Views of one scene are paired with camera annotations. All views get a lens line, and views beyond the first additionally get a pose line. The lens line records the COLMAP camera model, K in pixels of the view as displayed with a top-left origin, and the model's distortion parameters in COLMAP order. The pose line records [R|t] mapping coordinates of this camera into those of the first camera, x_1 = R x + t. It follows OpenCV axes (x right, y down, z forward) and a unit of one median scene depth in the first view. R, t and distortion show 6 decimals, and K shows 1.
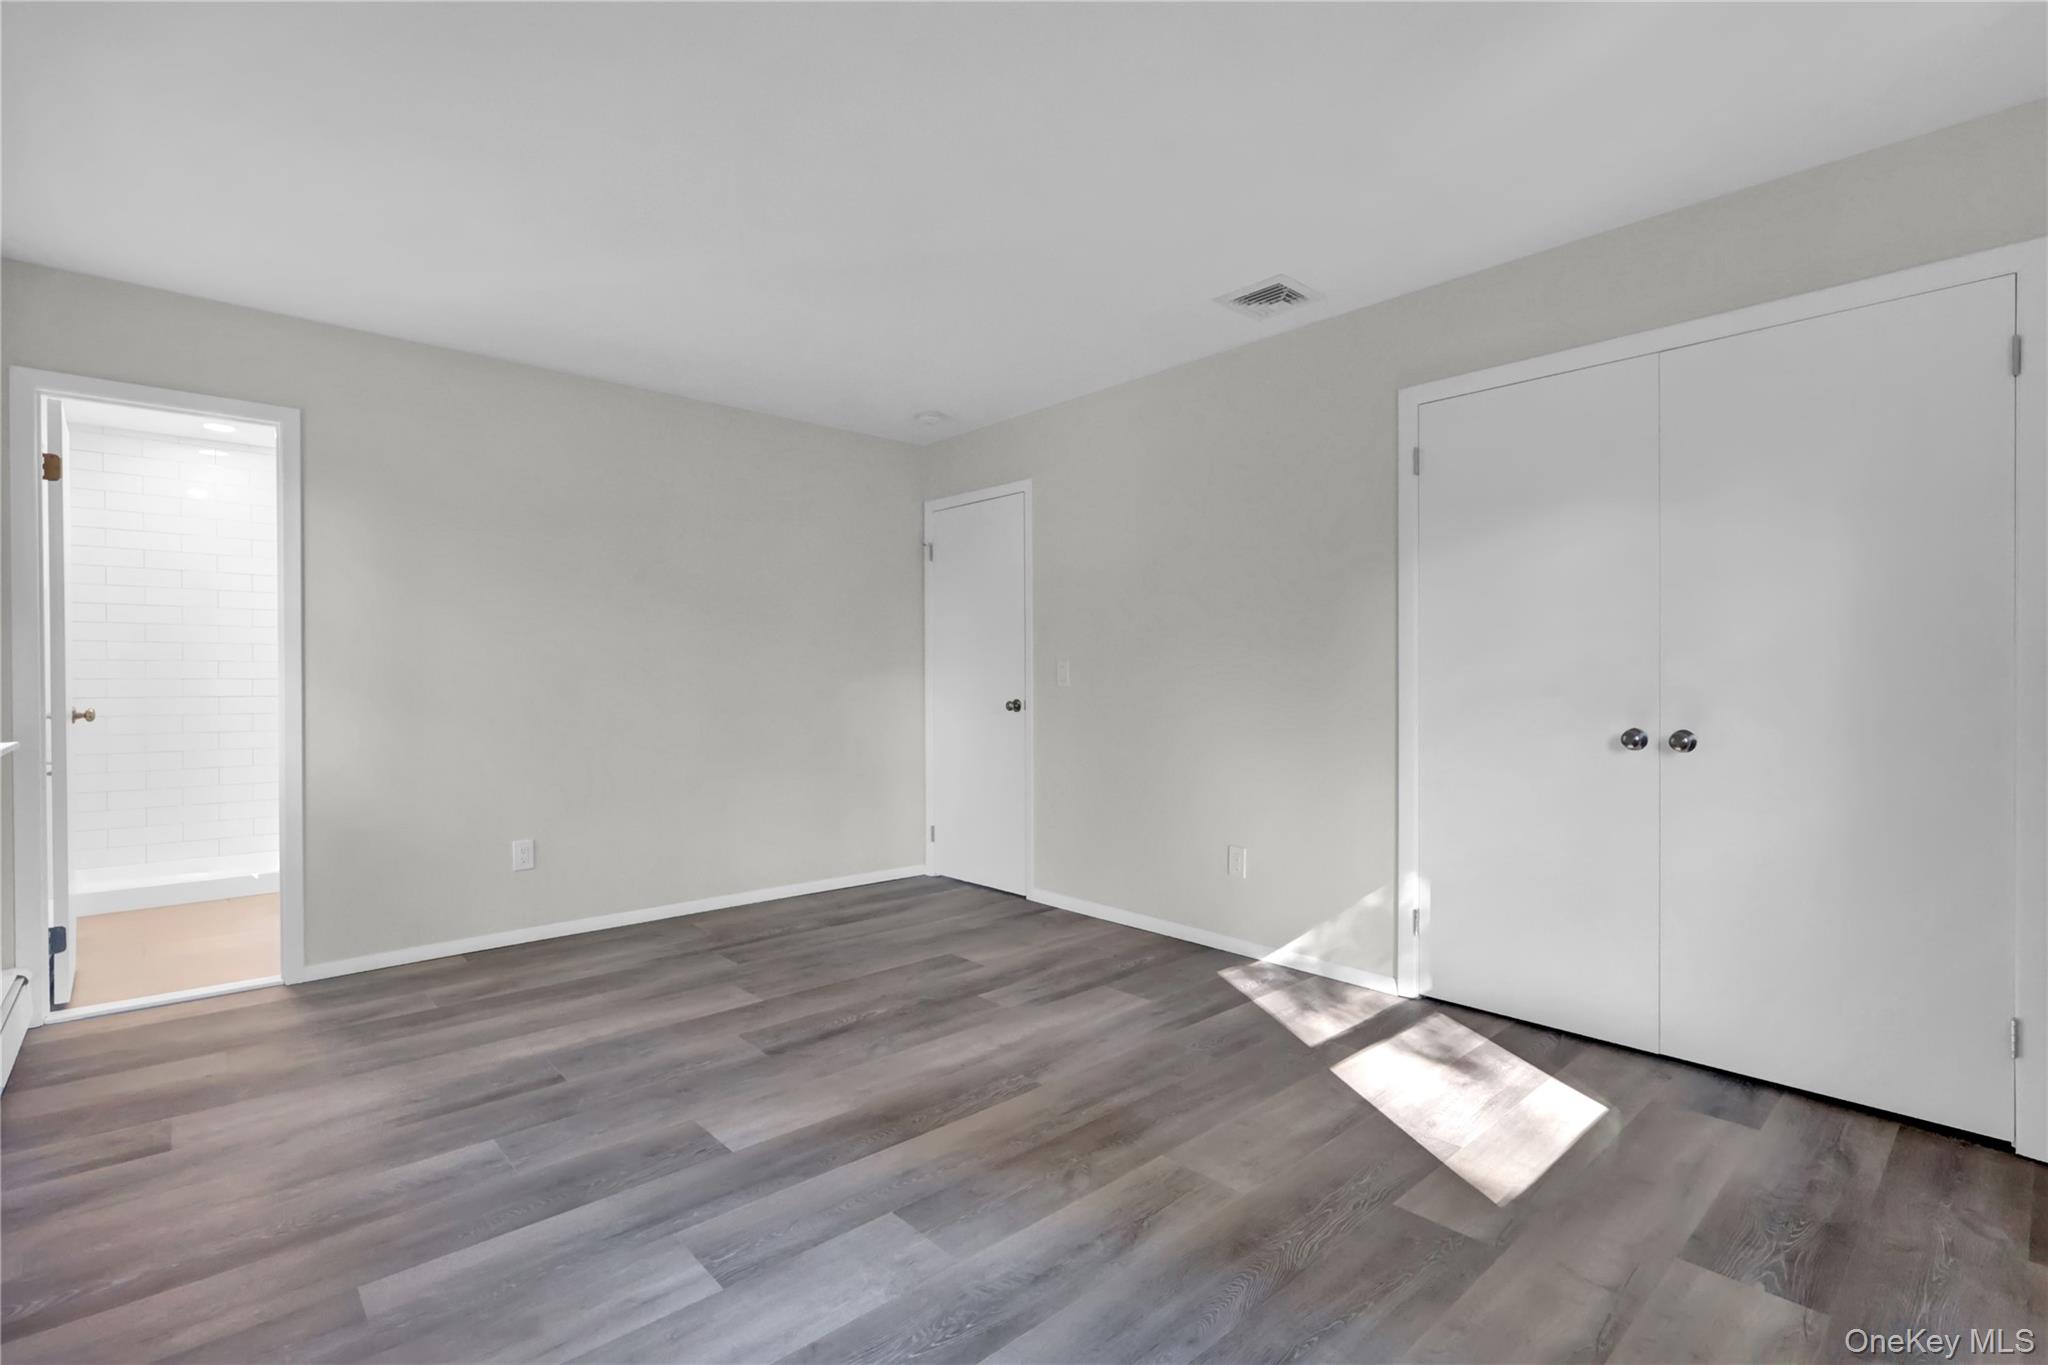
lens RADIAL K [[945.3, 0, 1021.3], [0, 945.3, 678.6], [0, 0, 1]] dist [-0.001547, 0.000018]
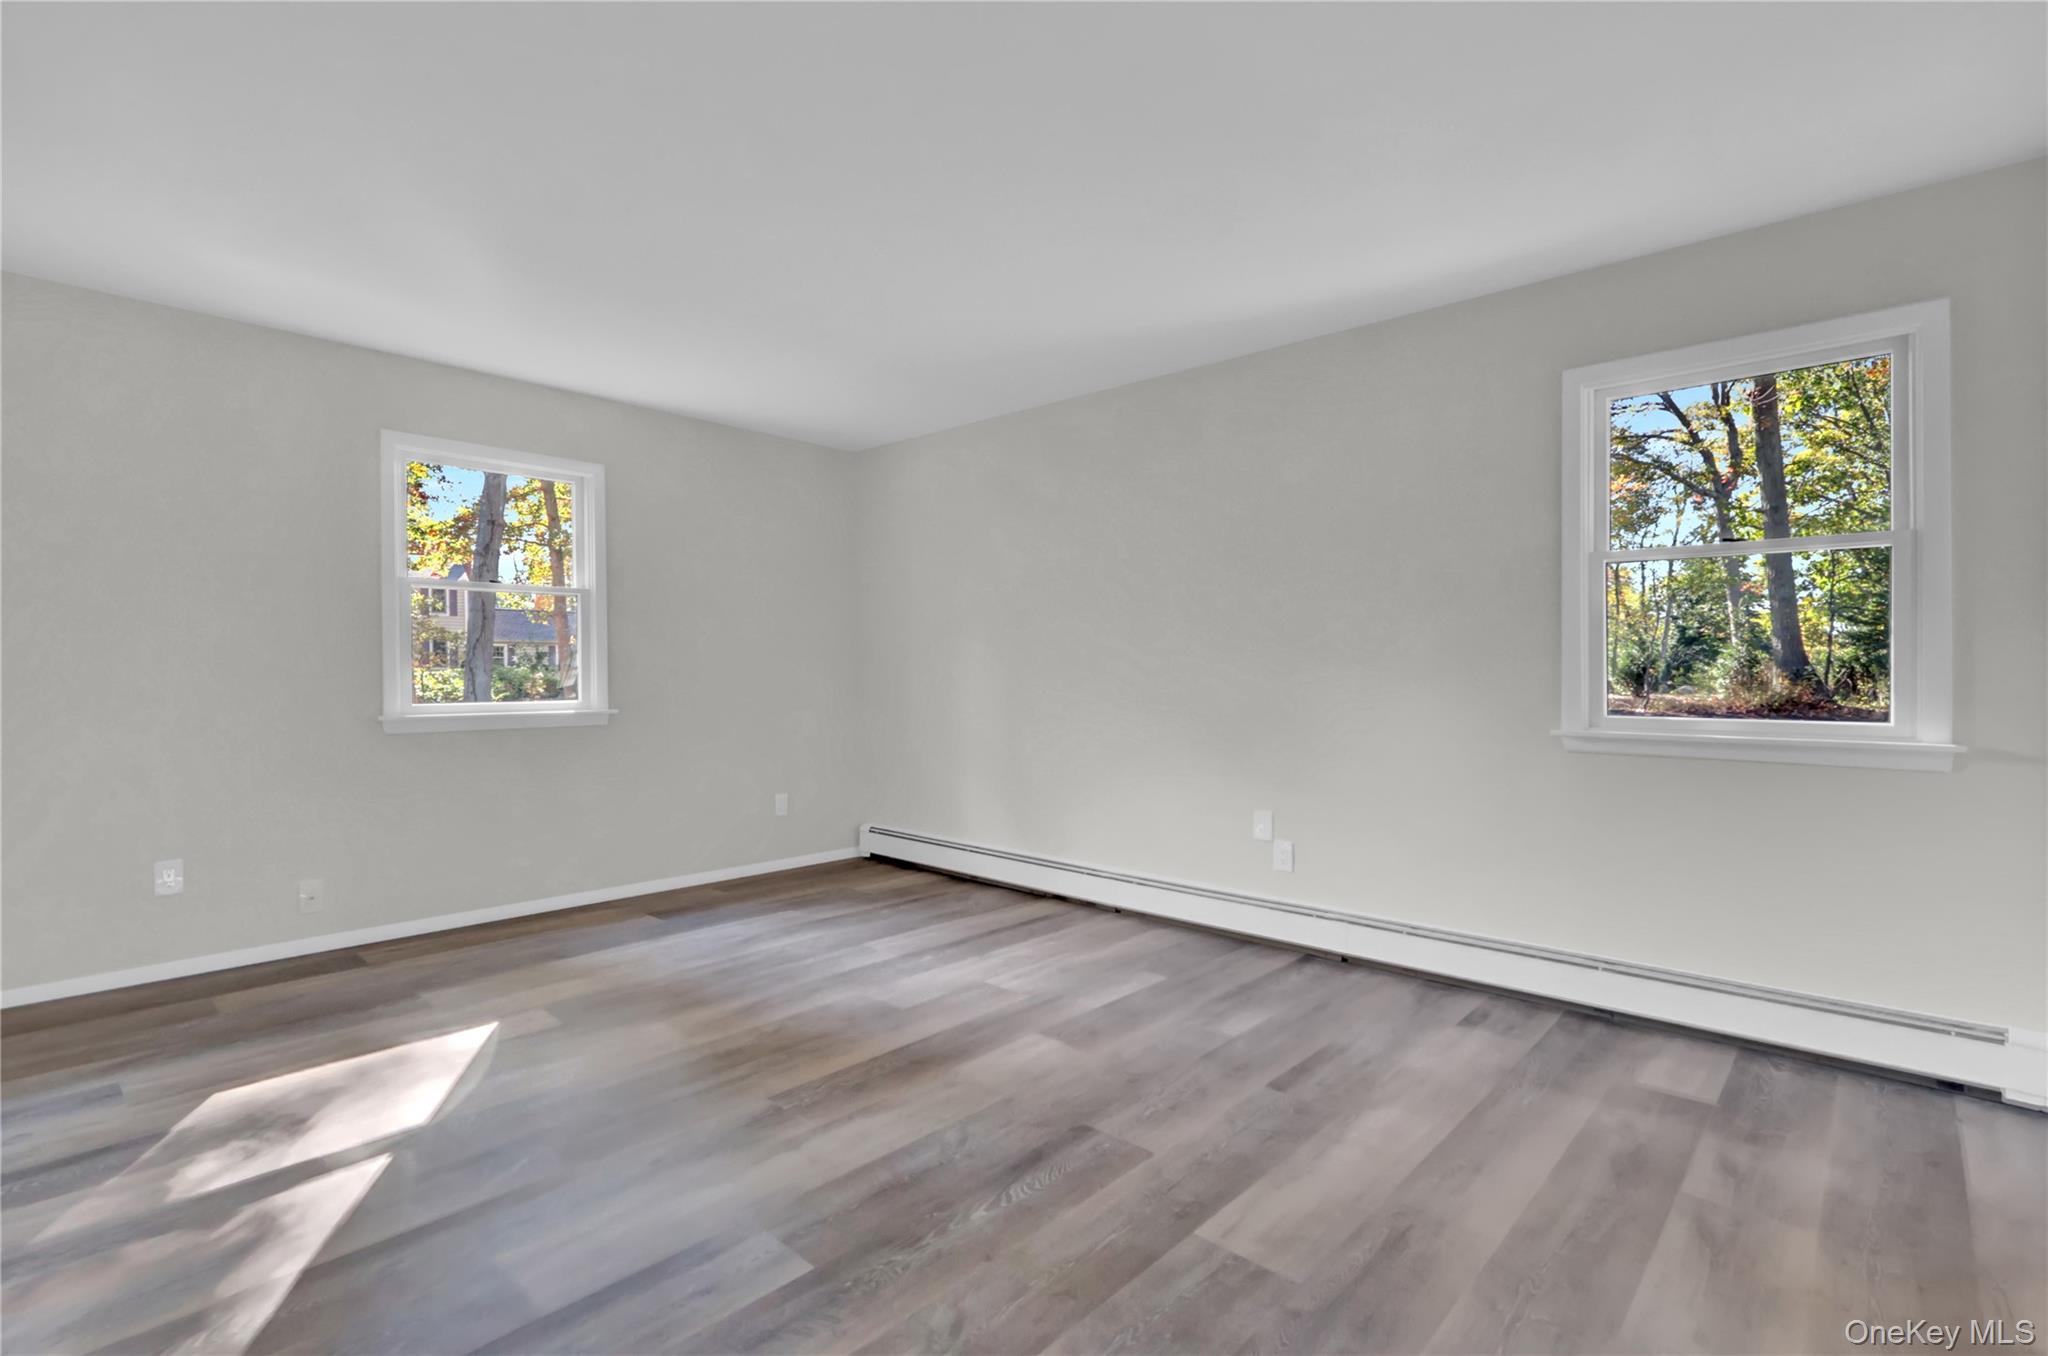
lens RADIAL K [[945.3, 0, 1029.4], [0, 945.3, 690.7], [0, 0, 1]] dist [-0.001547, 0.000018]
pose [[-0.995326, 0.008053, -0.096240, -0.139759], [0.005881, 0.999722, 0.022826, -0.003679], [0.096397, 0.022153, -0.995096, 1.796935]]
